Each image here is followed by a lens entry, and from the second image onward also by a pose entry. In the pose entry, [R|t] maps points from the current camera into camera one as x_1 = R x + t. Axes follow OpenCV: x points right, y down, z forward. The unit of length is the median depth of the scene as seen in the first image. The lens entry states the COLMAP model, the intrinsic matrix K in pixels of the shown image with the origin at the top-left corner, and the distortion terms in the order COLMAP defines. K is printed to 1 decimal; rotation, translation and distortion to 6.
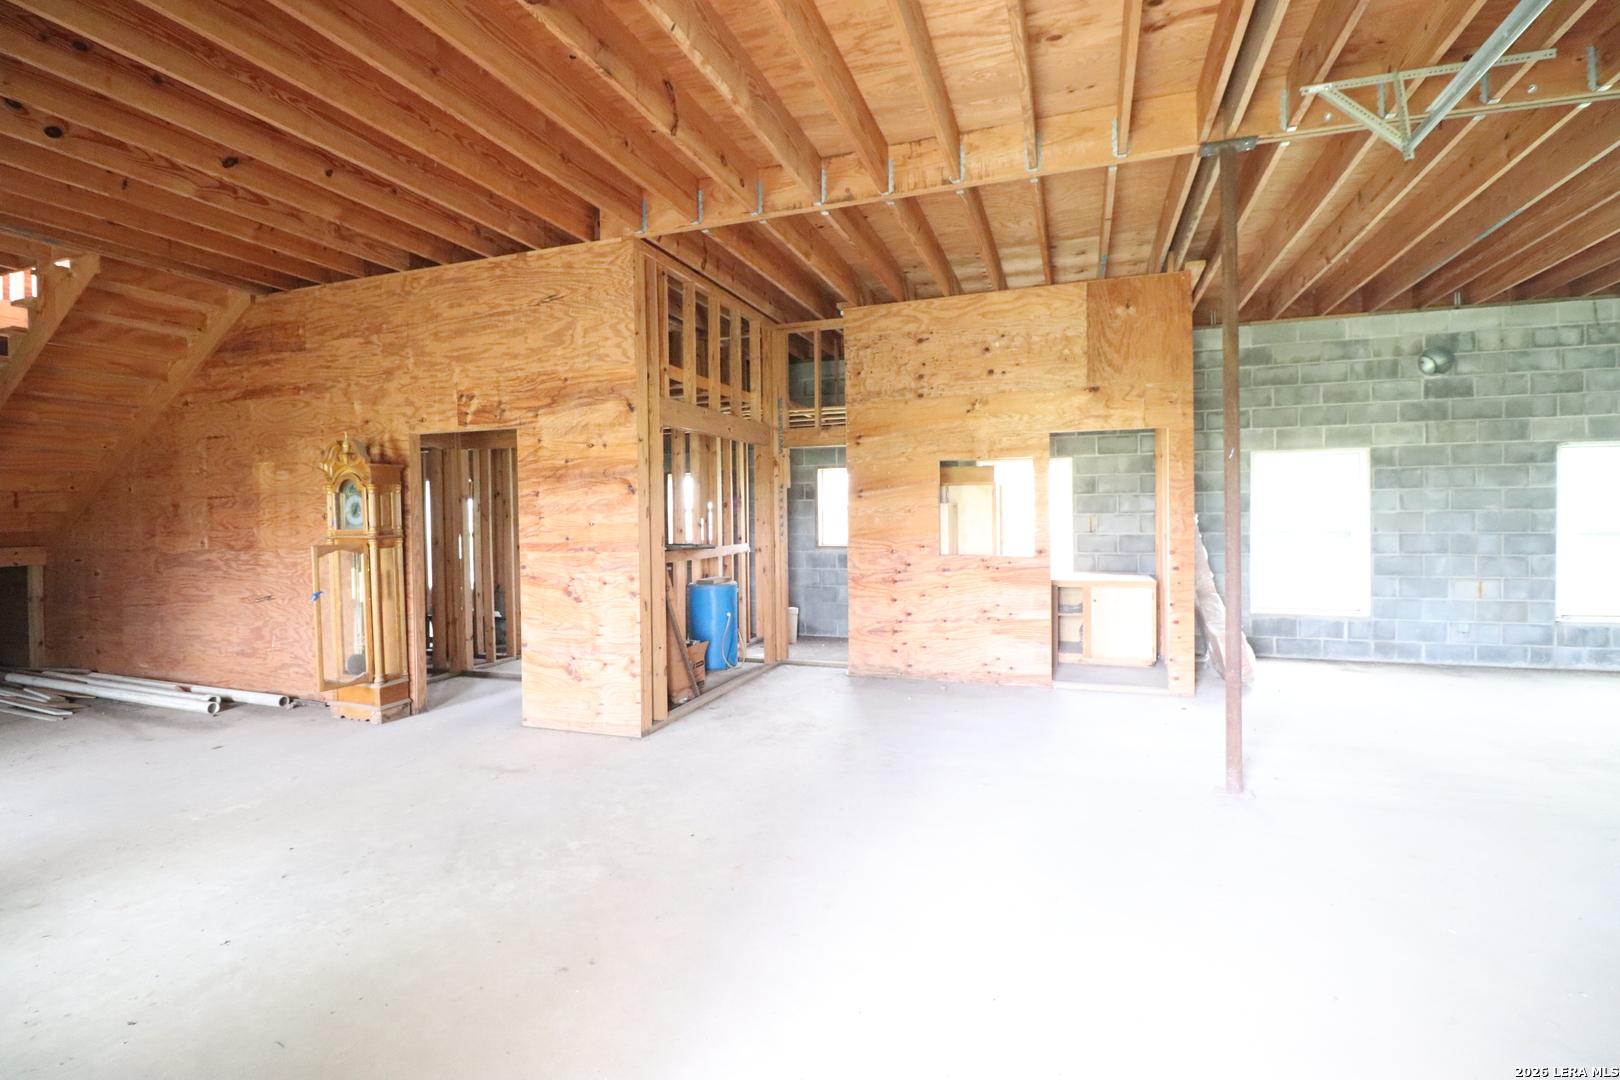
lens RADIAL K [[747.1, 0, 813.2], [0, 747.1, 530.7], [0, 0, 1]] dist [-0.000247, -0.012880]
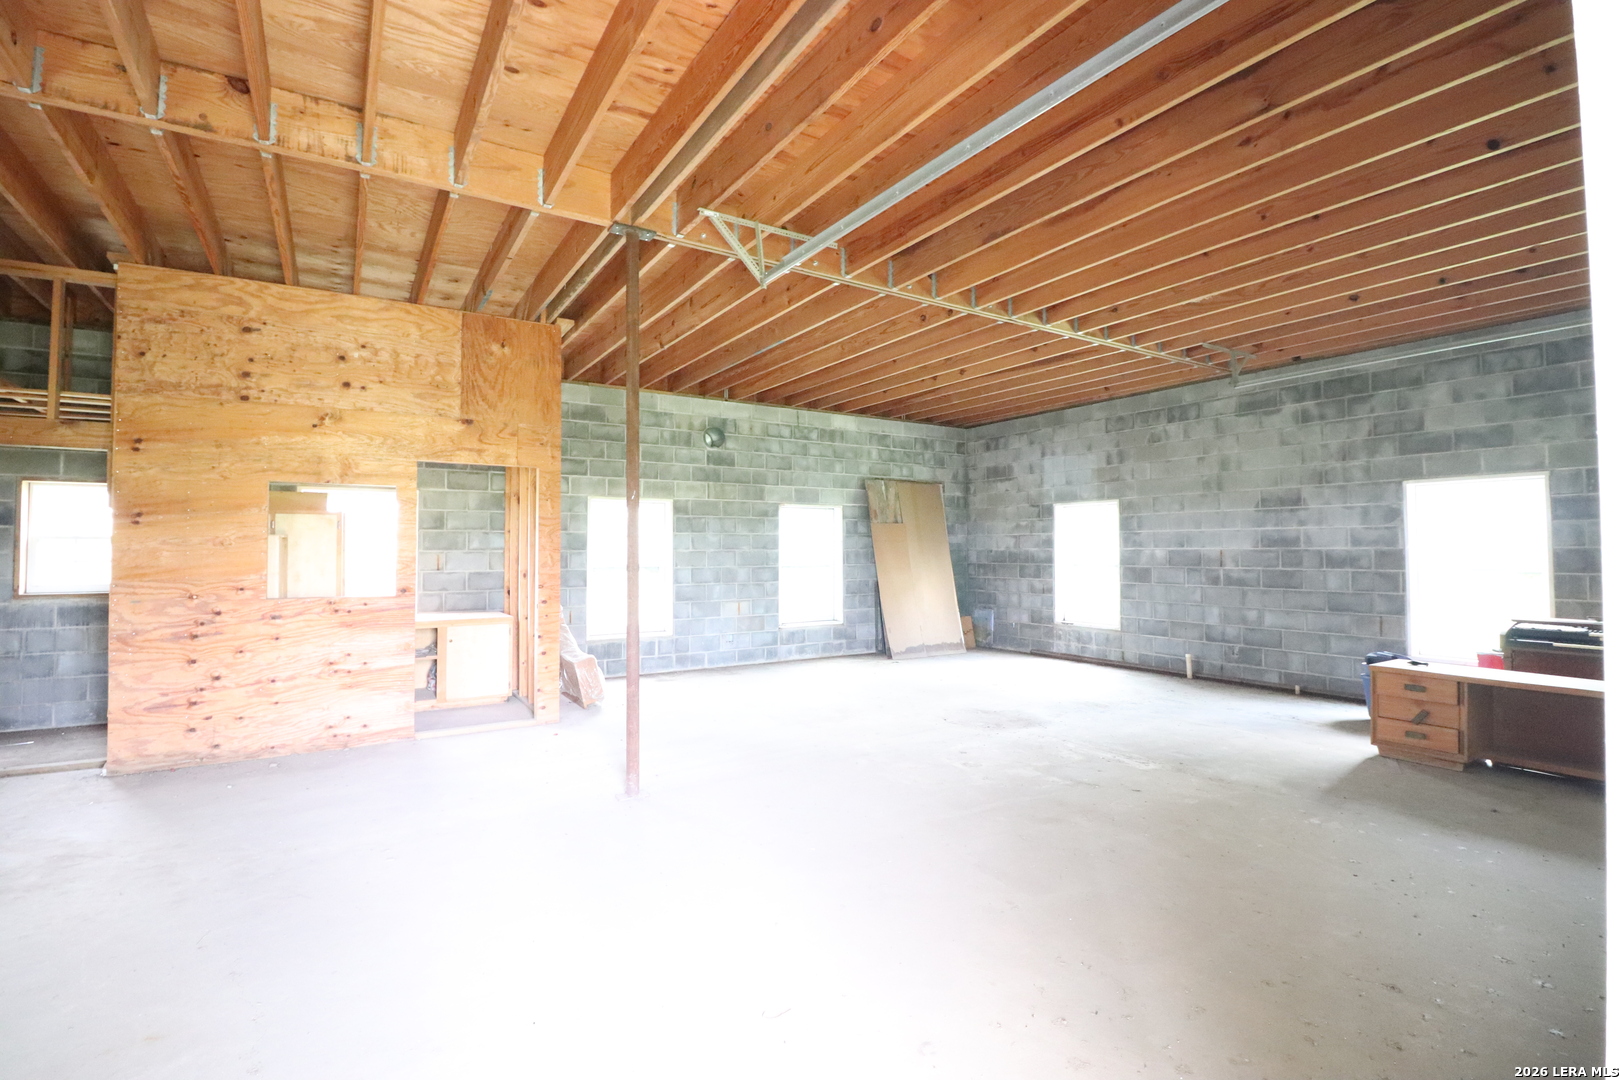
lens RADIAL K [[747.1, 0, 813.2], [0, 747.1, 530.7], [0, 0, 1]] dist [-0.000247, -0.012880]
pose [[0.616211, 0.030853, 0.786976, -0.100953], [0.013789, 0.998657, -0.049948, 0.007441], [-0.787460, 0.041630, 0.614958, 0.045744]]
